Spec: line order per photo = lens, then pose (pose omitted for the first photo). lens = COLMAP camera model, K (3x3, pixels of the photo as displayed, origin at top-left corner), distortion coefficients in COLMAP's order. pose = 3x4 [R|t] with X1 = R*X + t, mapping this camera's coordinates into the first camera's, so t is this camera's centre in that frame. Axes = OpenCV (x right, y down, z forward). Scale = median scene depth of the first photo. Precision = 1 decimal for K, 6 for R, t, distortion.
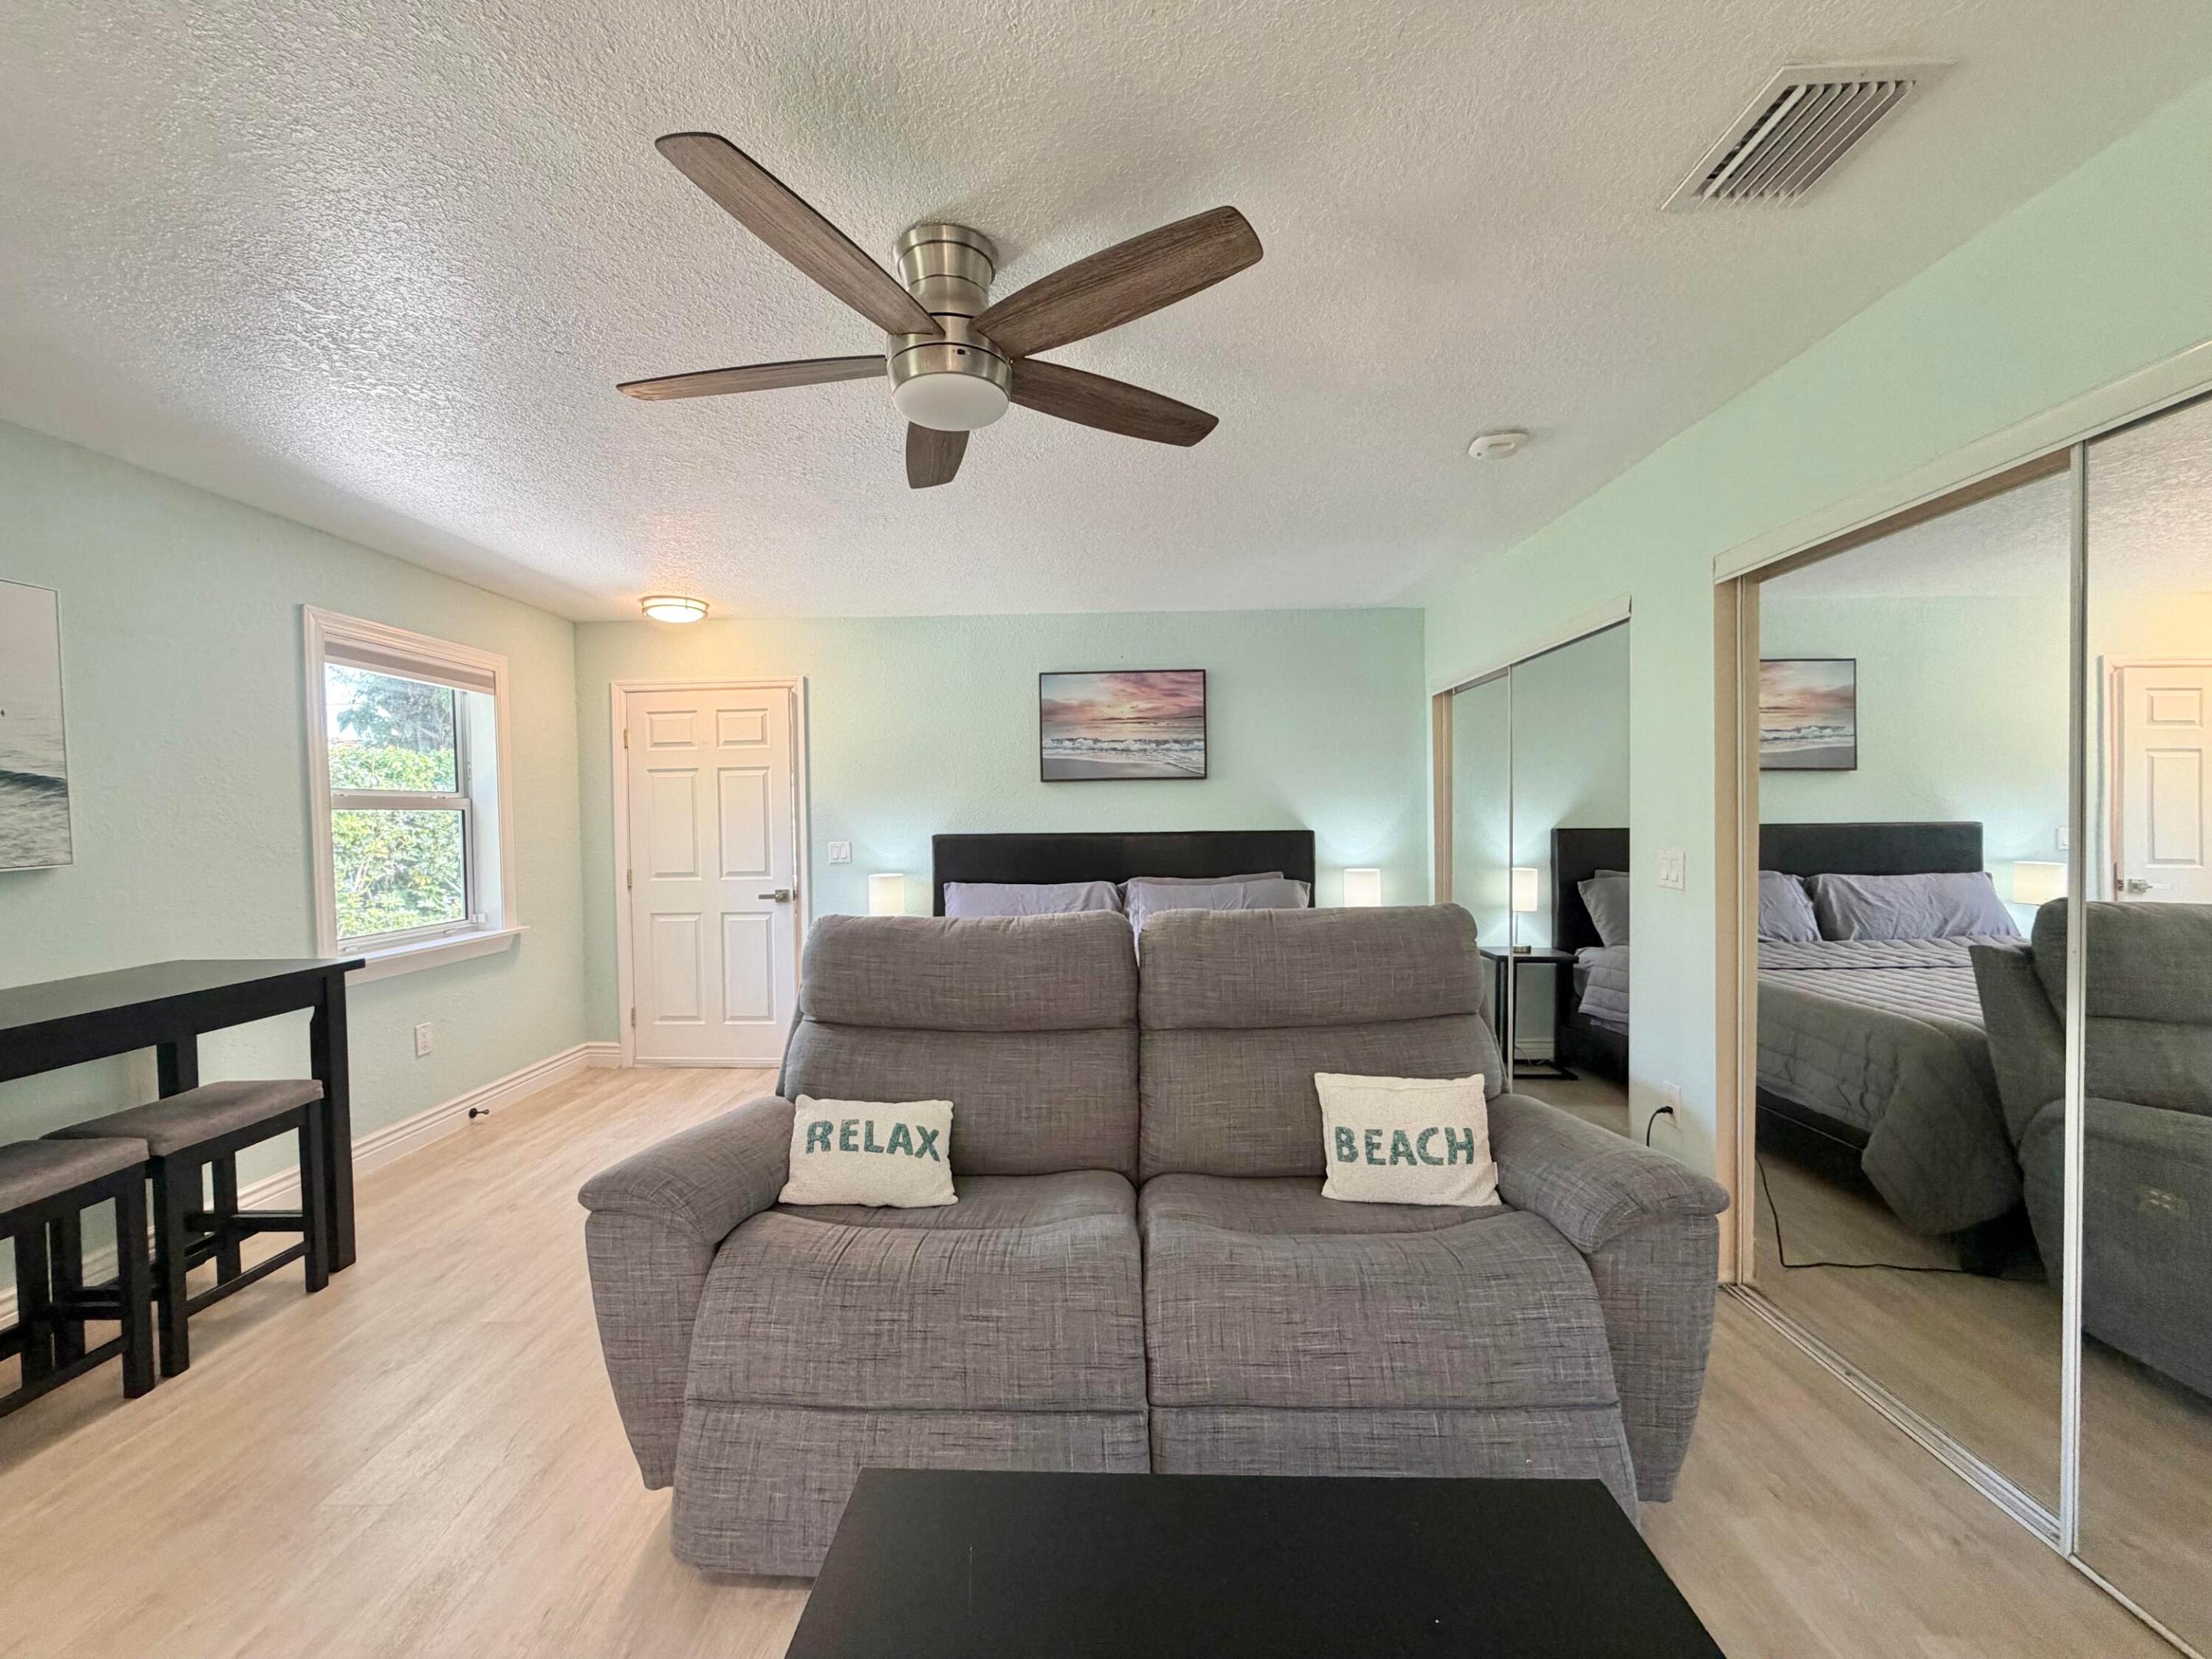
lens RADIAL K [[884.8, 0, 1099.9], [0, 884.8, 830.8], [0, 0, 1]] dist [0.003719, 0.000611]
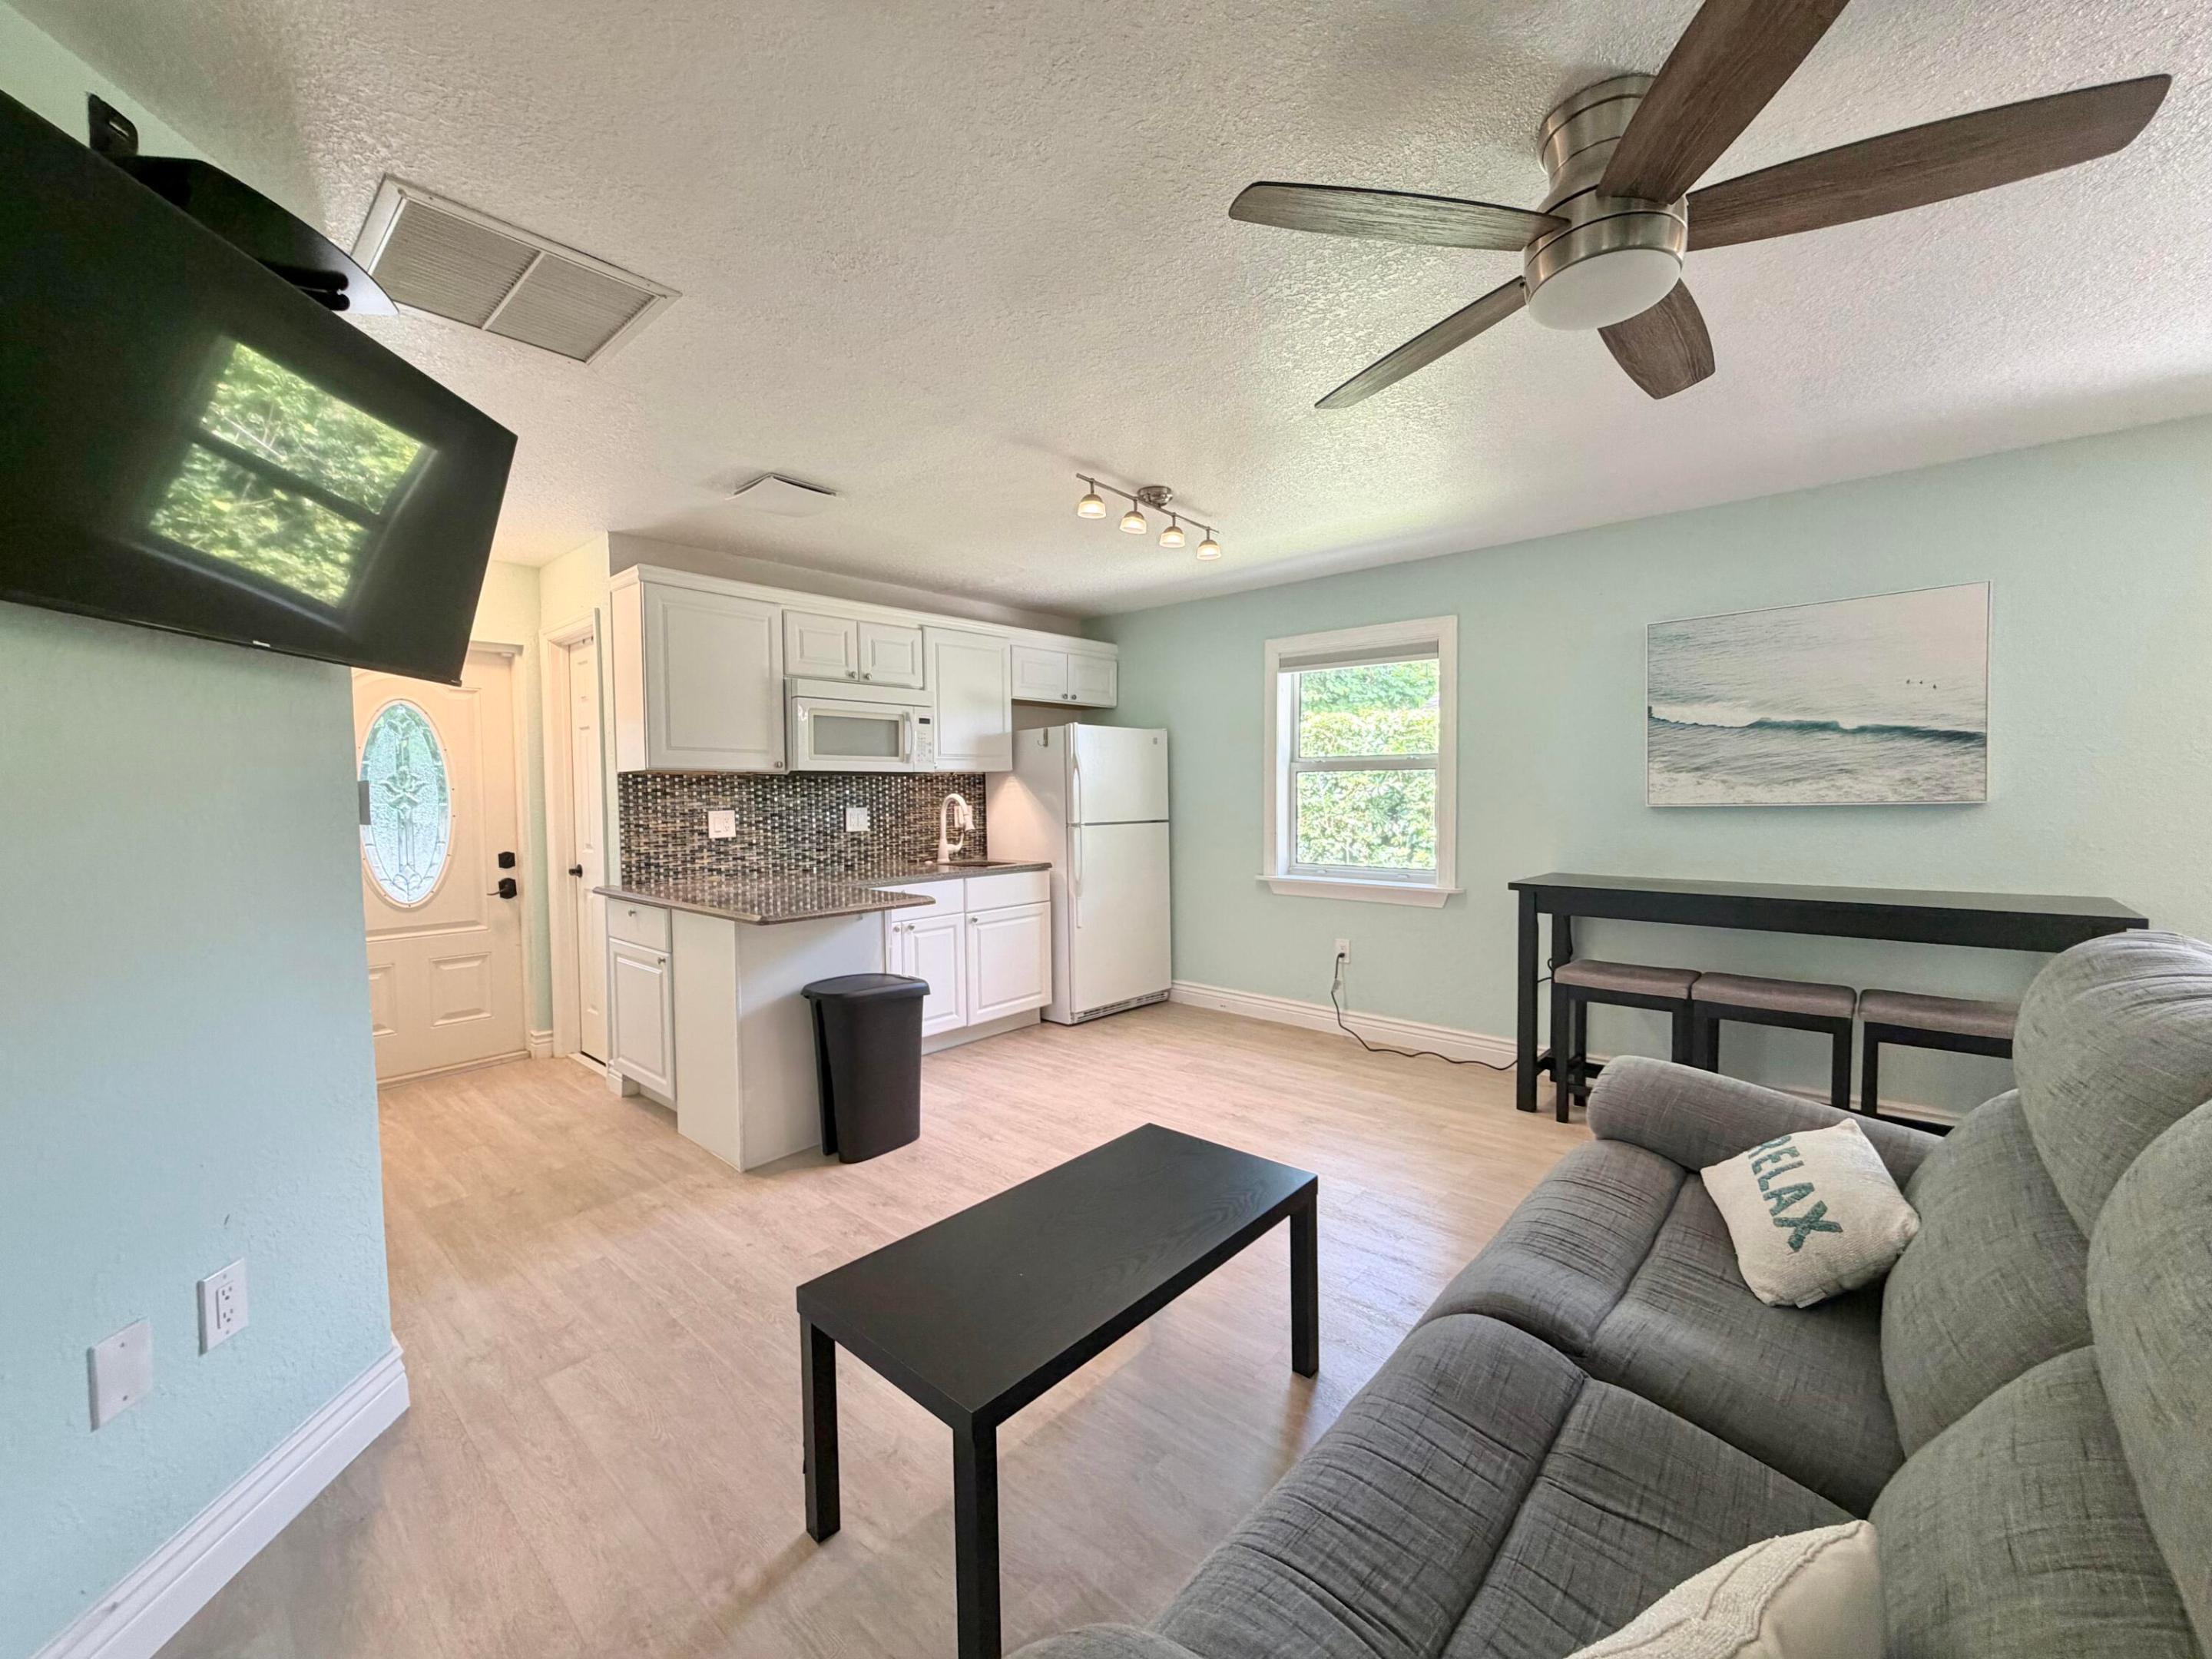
lens RADIAL K [[878.7, 0, 1101.9], [0, 878.7, 828.8], [0, 0, 1]] dist [0.000600, -0.000346]
pose [[-0.648491, 0.058478, -0.758973, 0.411594], [0.005882, 0.997400, 0.071823, -0.013776], [0.761199, 0.042113, -0.647149, 0.608085]]
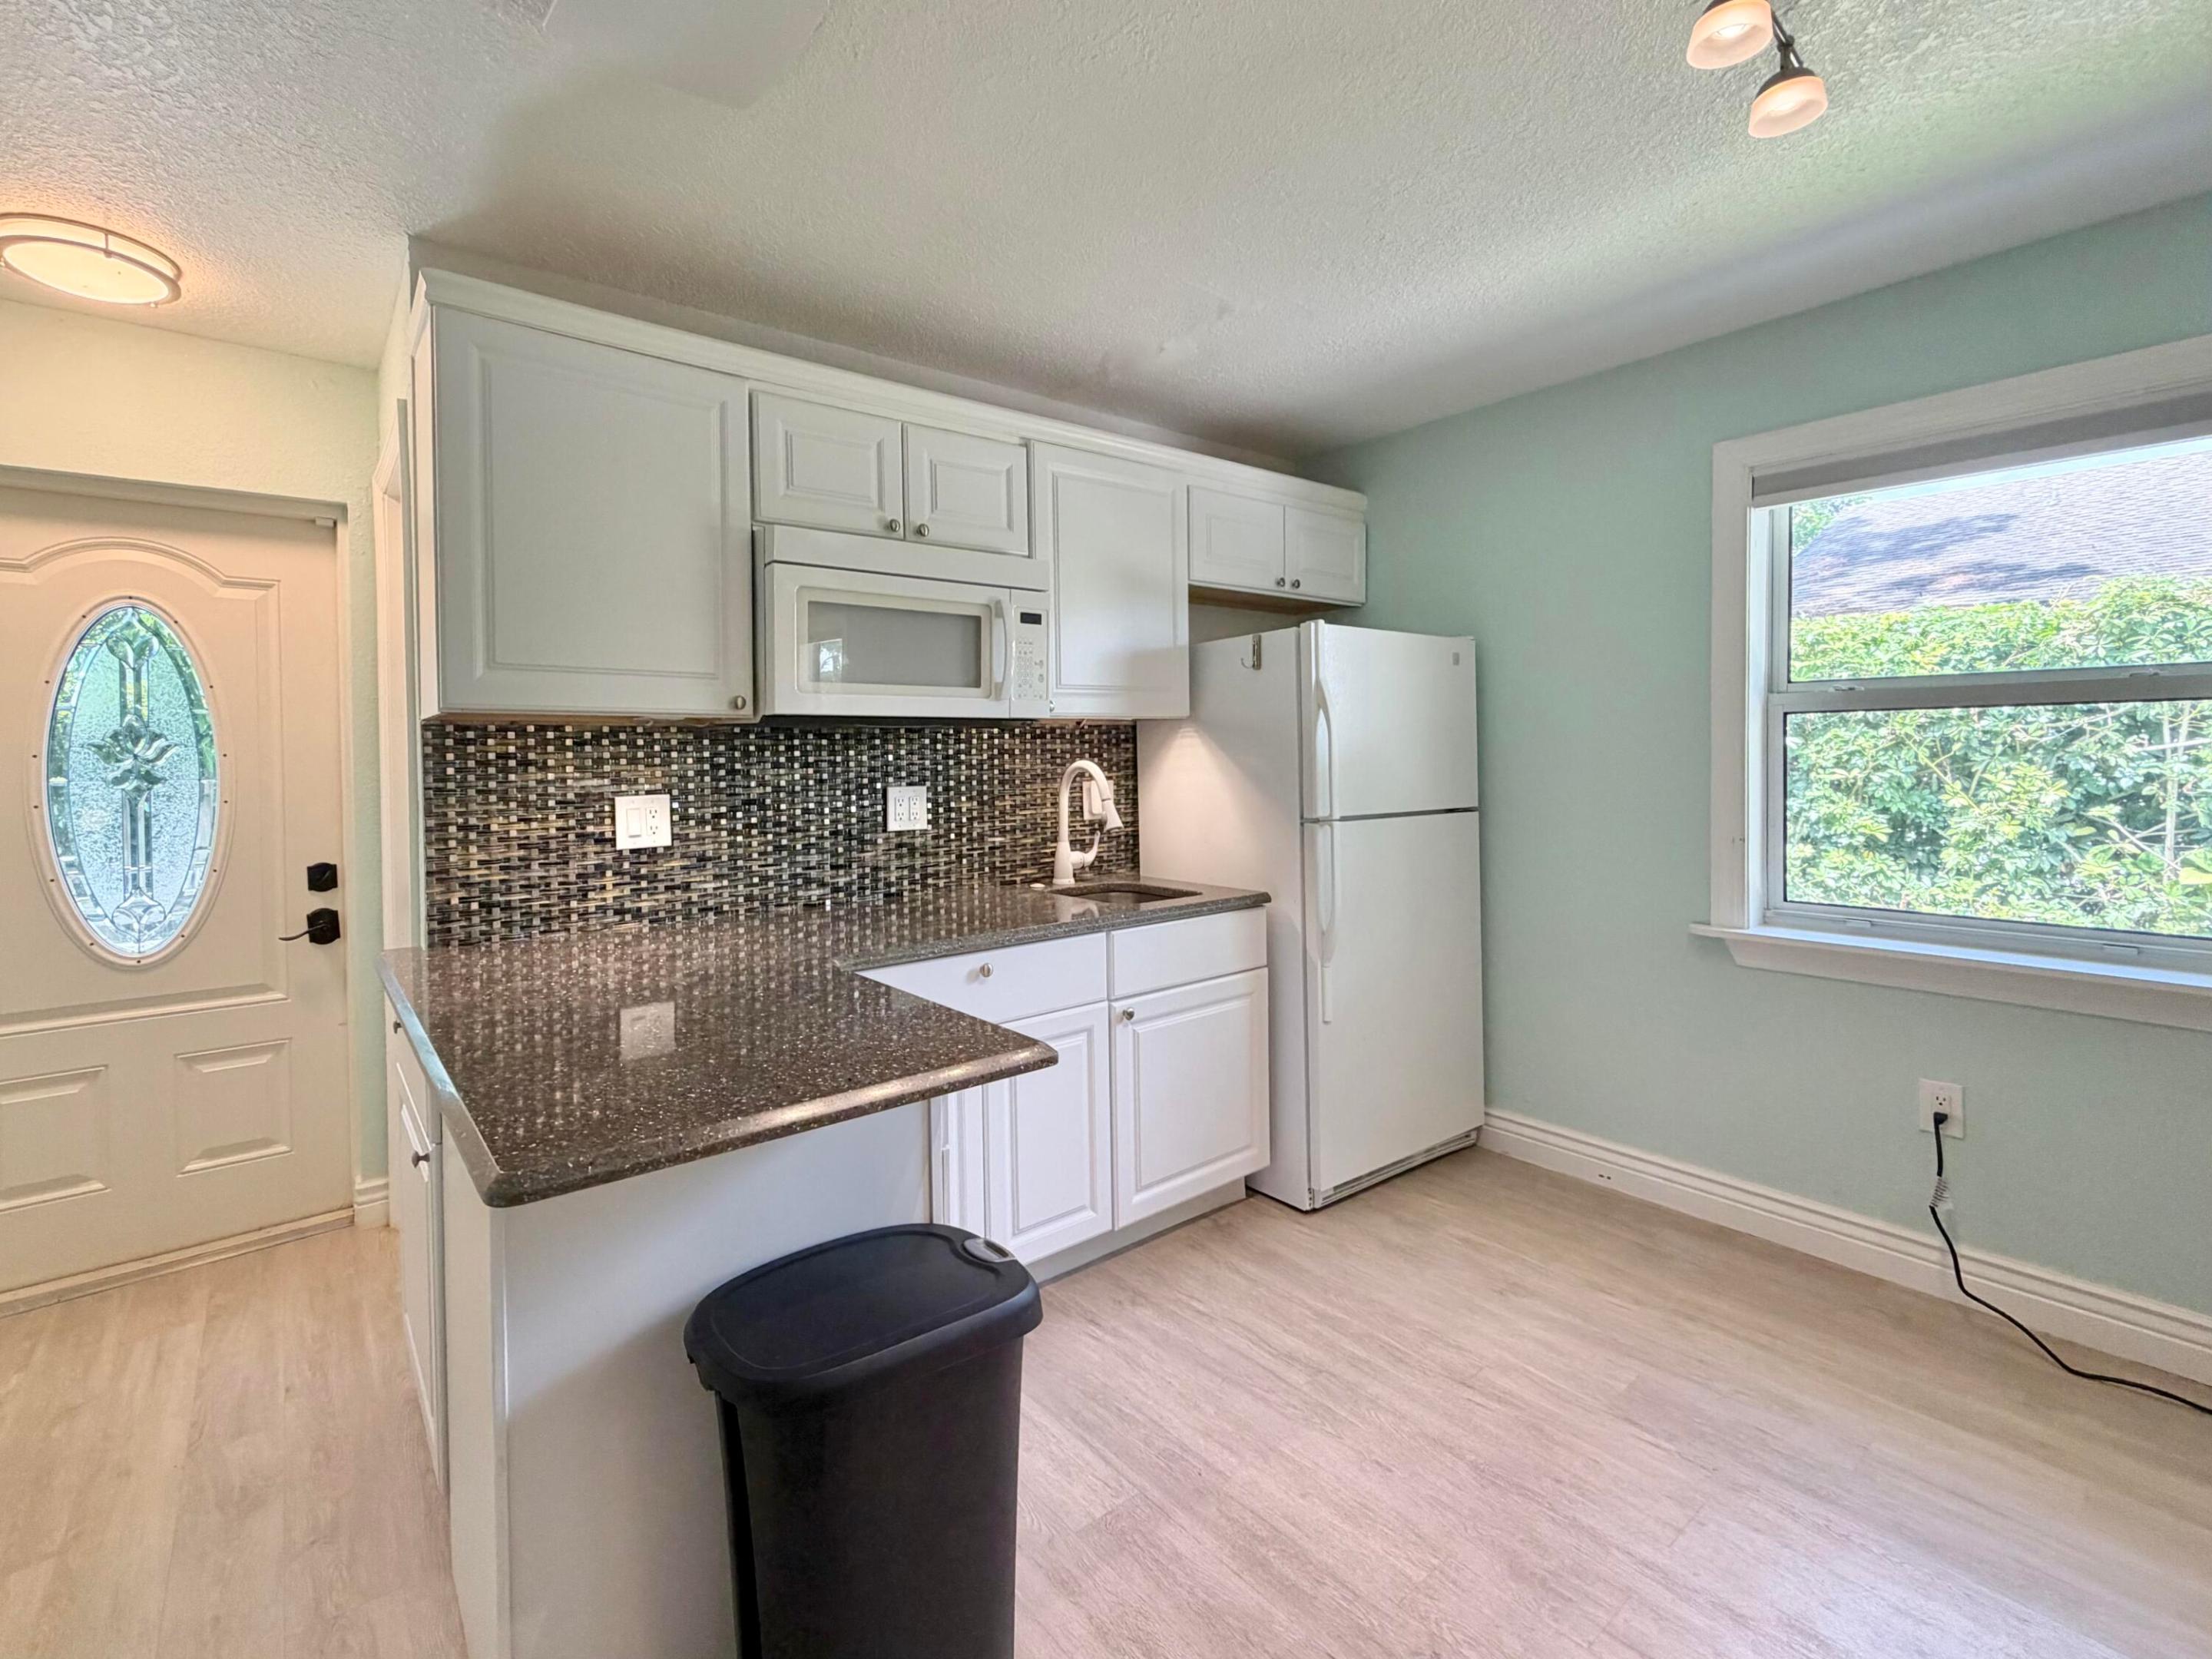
lens RADIAL K [[979.0, 0, 1044.6], [0, 979.0, 772.8], [0, 0, 1]] dist [0.000311, -0.000084]
pose [[-0.777141, 0.041417, -0.627962, 0.053264], [0.015055, 0.998770, 0.047242, 0.000572], [0.629146, 0.027260, -0.776809, 0.152094]]
